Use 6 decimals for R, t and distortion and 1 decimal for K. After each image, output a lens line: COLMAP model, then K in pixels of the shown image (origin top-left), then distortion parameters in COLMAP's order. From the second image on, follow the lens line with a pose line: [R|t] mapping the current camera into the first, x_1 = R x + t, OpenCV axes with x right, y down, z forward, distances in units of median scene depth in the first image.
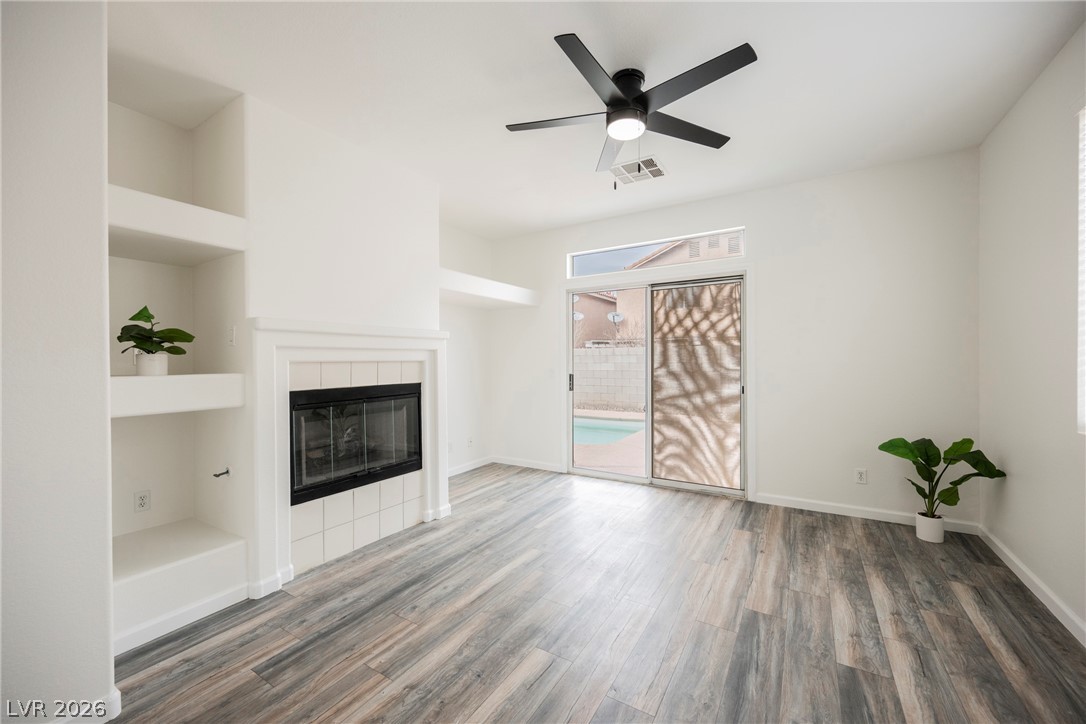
lens RADIAL K [[419.4, 0, 540.3], [0, 419.4, 360.9], [0, 0, 1]] dist [0.000315, -0.000045]
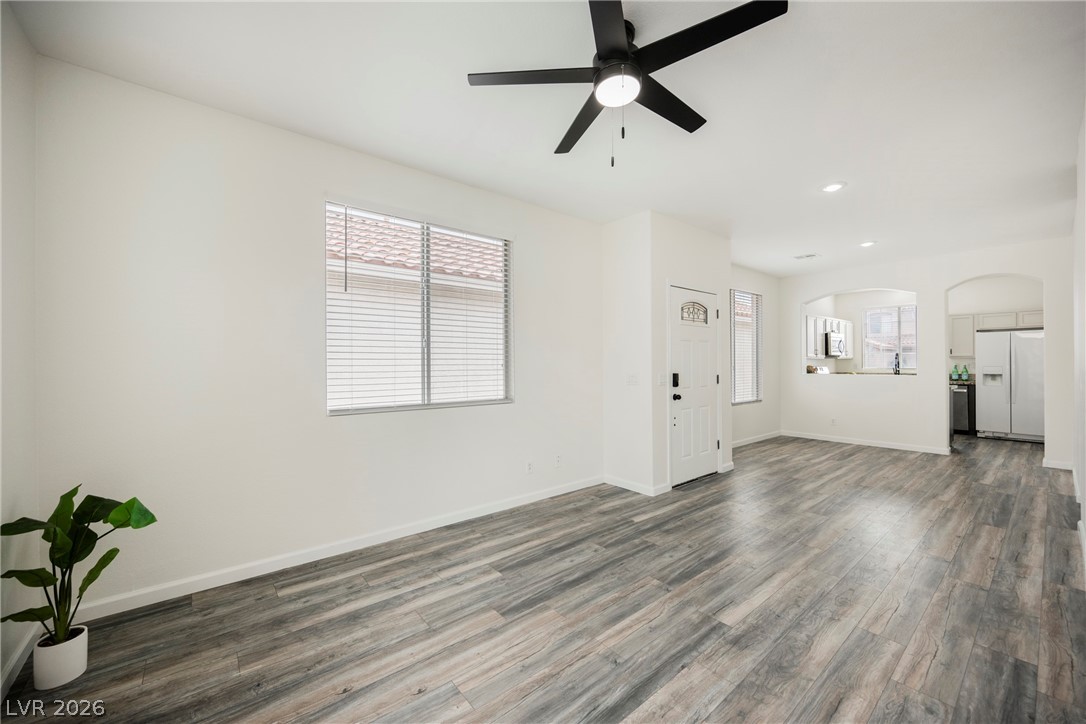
lens RADIAL K [[419.4, 0, 540.3], [0, 419.4, 360.9], [0, 0, 1]] dist [0.000315, -0.000045]
pose [[-0.946456, 0.014395, 0.322511, 0.084558], [0.013613, 0.999896, -0.004681, -0.009505], [-0.322545, -0.000040, -0.946554, 1.840091]]
